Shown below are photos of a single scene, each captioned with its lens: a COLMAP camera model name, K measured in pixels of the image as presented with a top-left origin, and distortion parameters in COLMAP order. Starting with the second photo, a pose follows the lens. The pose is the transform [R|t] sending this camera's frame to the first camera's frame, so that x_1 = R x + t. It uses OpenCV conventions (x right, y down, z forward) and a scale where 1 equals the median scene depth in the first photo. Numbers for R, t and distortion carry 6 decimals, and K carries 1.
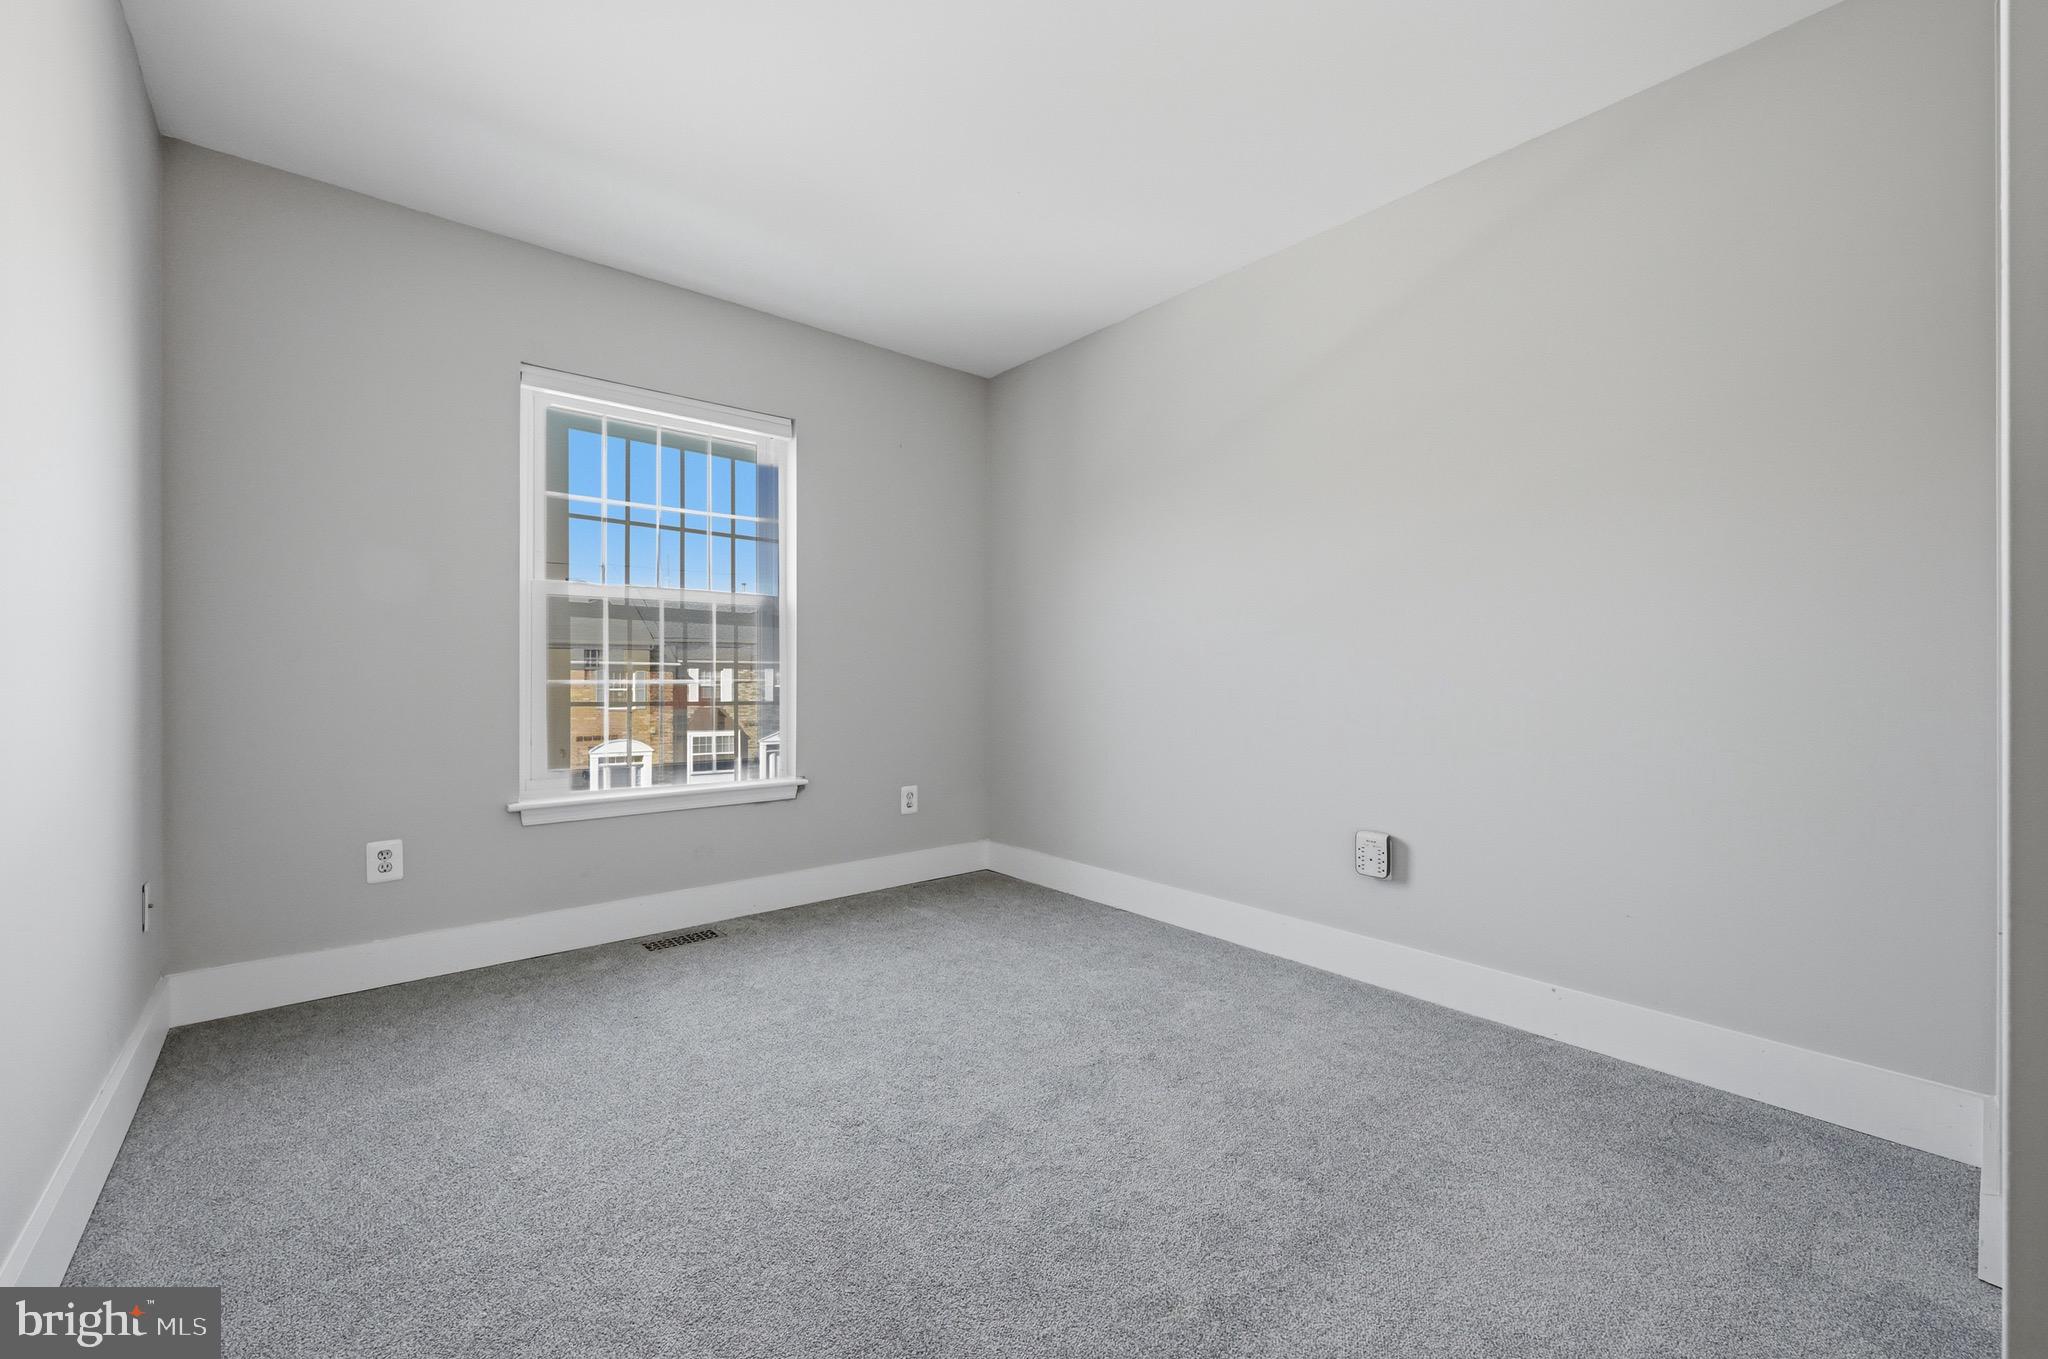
lens RADIAL K [[815.7, 0, 1026.9], [0, 815.7, 671.9], [0, 0, 1]] dist [-0.000057, 0.000080]
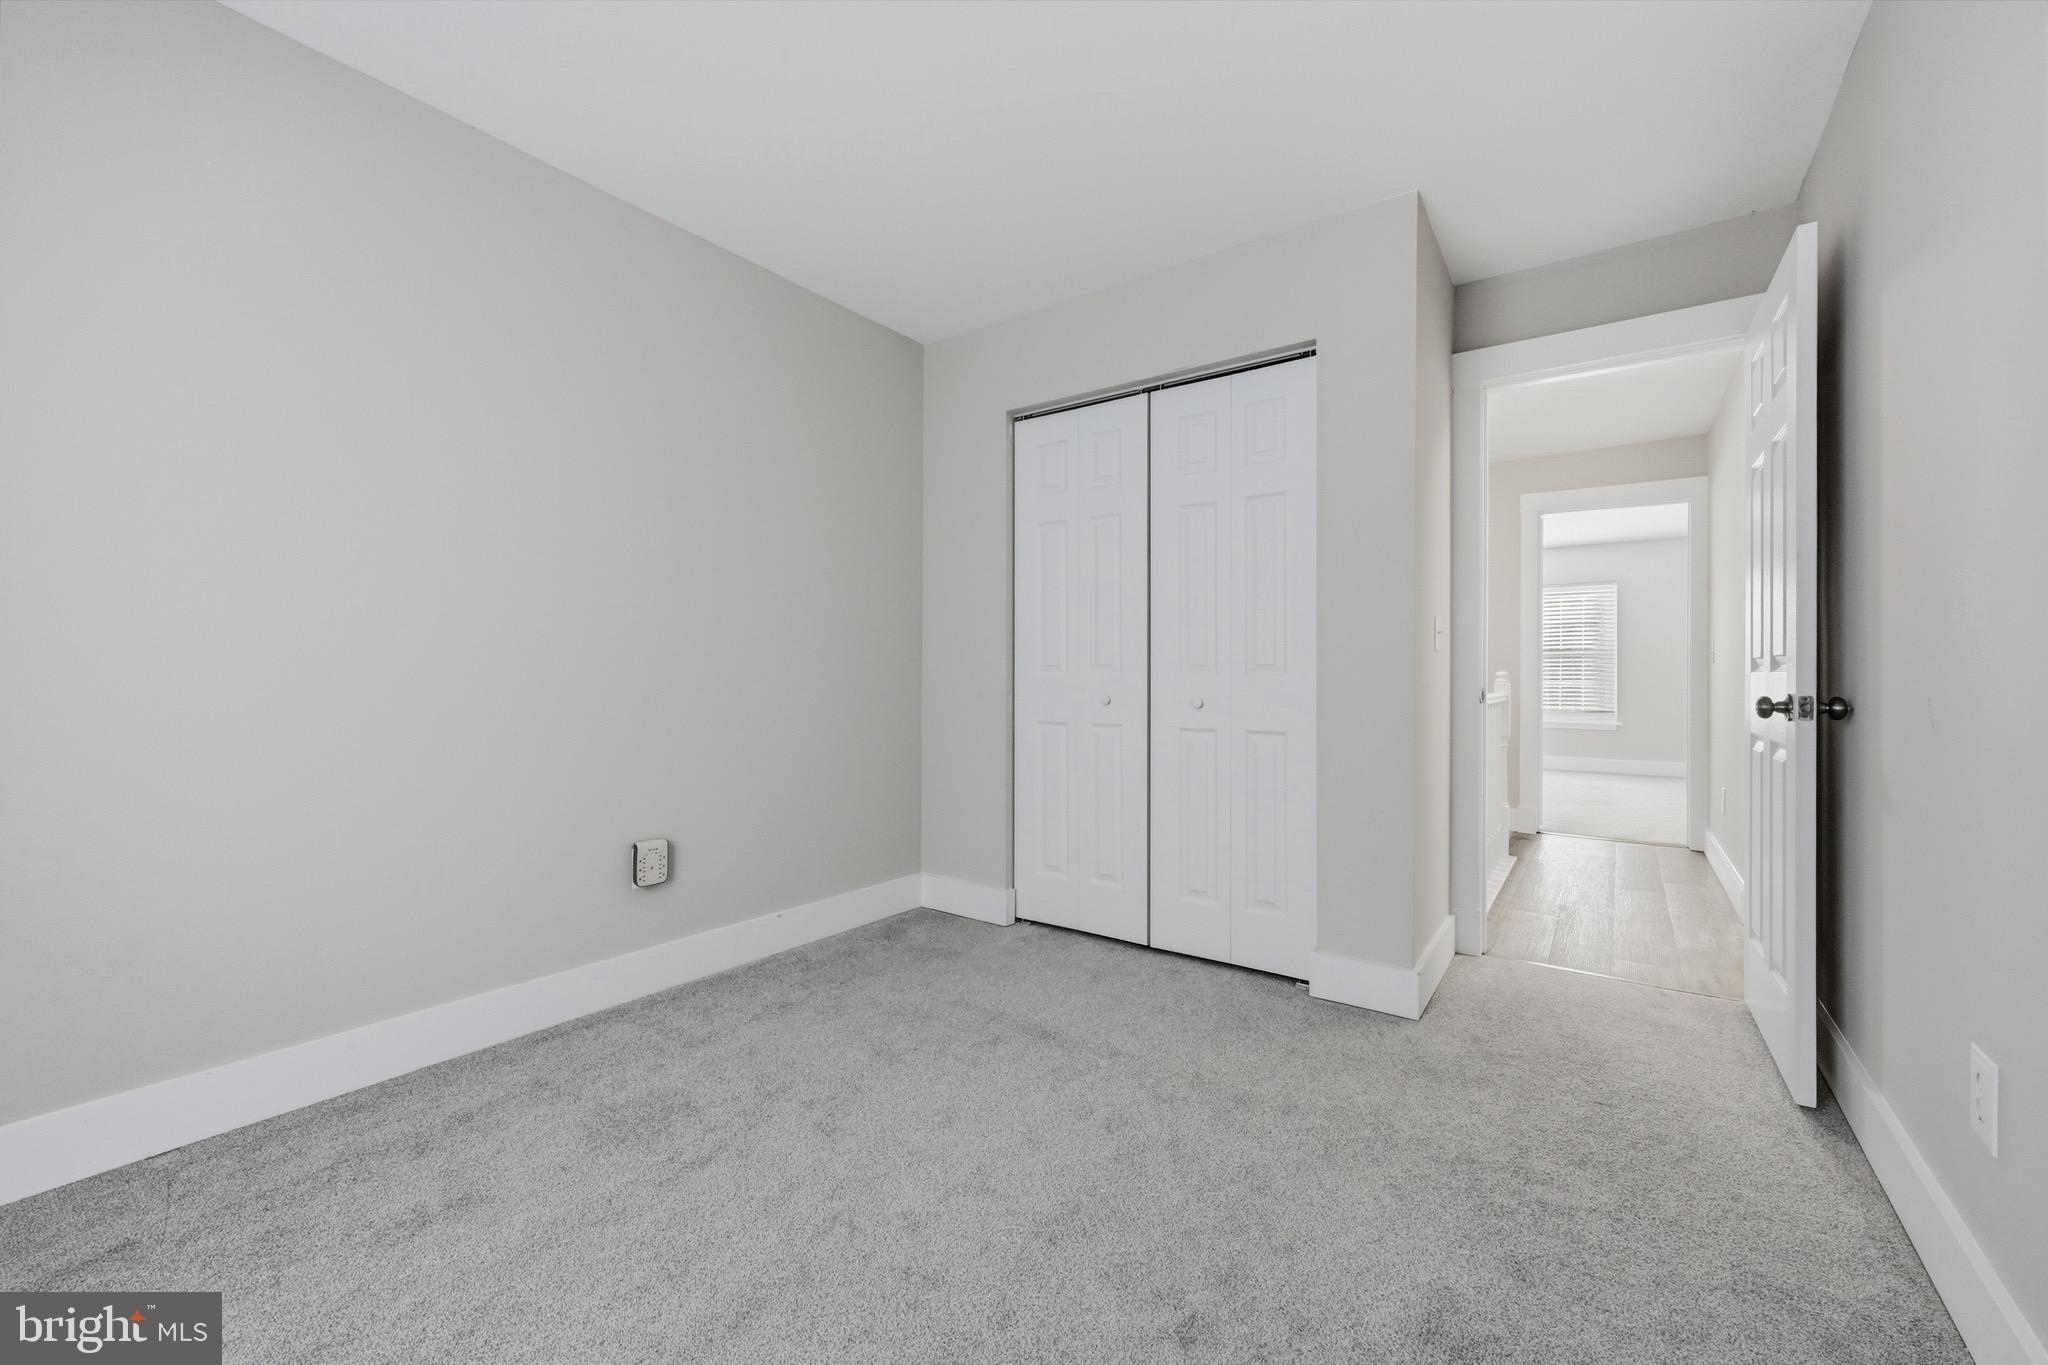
lens RADIAL K [[818.6, 0, 1024.0], [0, 818.6, 682.5], [0, 0, 1]] dist [-0.000199, -0.000039]
pose [[-0.239918, -0.000440, 0.970793, -0.678675], [0.003683, 0.999992, 0.001363, 0.006918], [-0.970786, 0.003902, -0.239914, 0.841423]]
